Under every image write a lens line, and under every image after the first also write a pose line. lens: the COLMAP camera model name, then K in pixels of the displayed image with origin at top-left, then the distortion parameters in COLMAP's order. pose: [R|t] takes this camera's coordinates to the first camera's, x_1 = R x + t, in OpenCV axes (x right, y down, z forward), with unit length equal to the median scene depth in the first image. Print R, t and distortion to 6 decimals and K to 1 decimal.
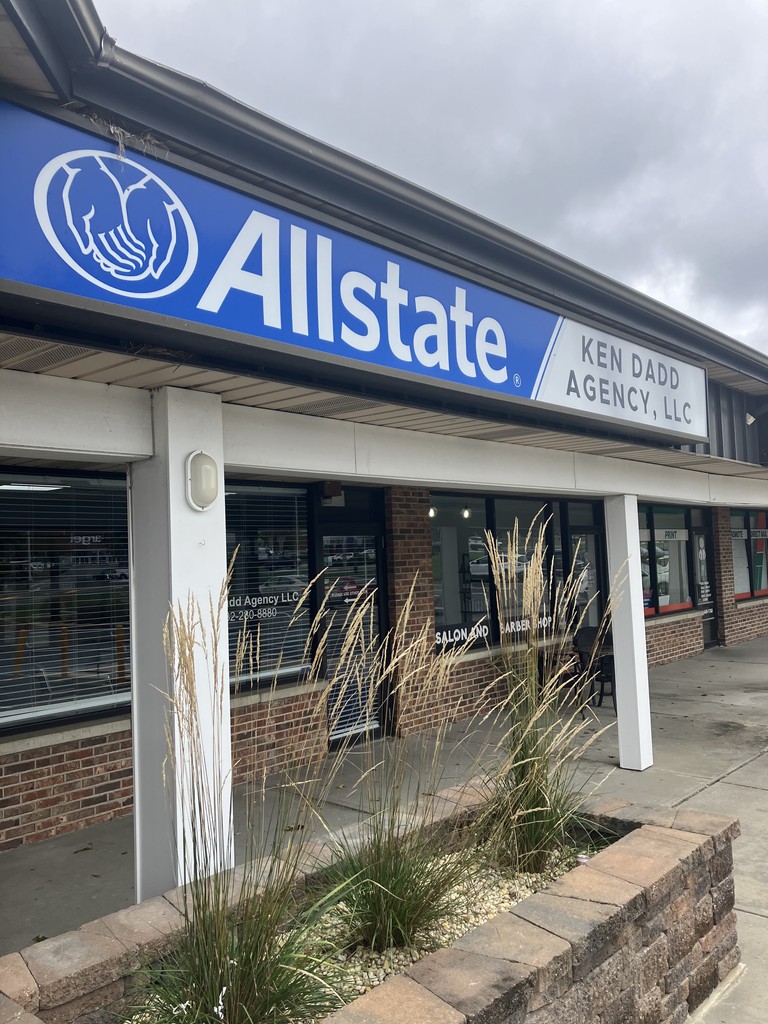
lens RADIAL K [[840.7, 0, 388.4], [0, 840.7, 507.2], [0, 0, 1]] dist [0.085170, -0.191361]
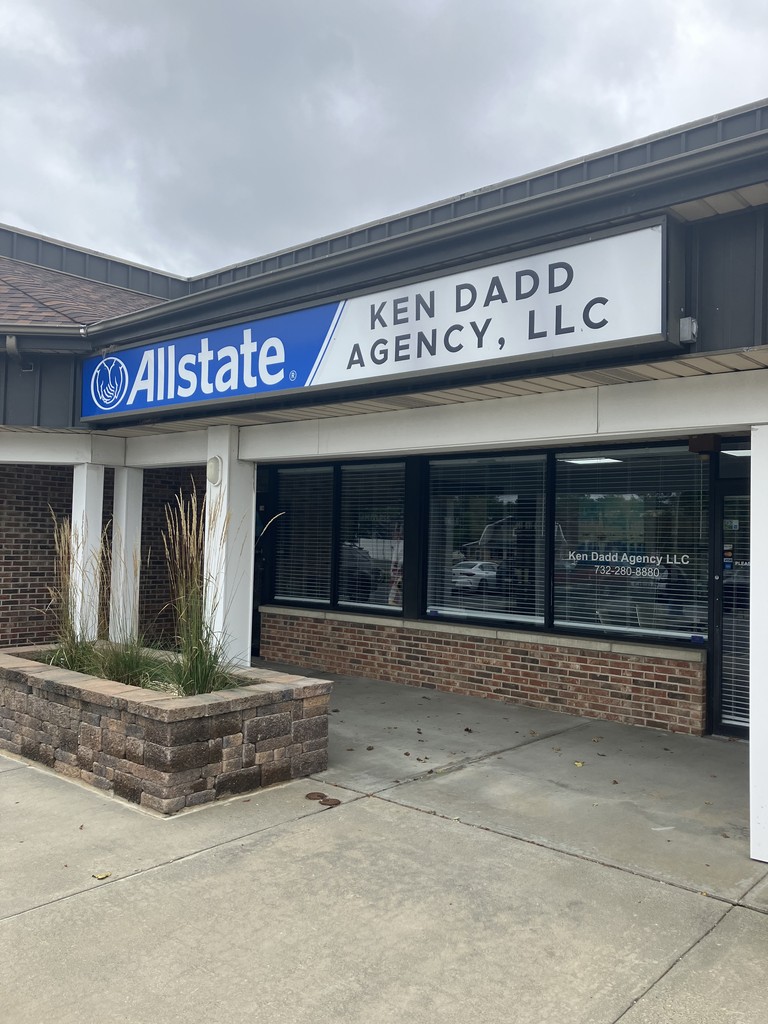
lens RADIAL K [[840.7, 0, 388.4], [0, 840.7, 507.2], [0, 0, 1]] dist [0.085170, -0.191361]
pose [[-0.001699, 0.002871, -0.999994, 1.534940], [0.037698, 0.999285, 0.002805, 0.056810], [0.999288, -0.037693, -0.001806, 1.210570]]
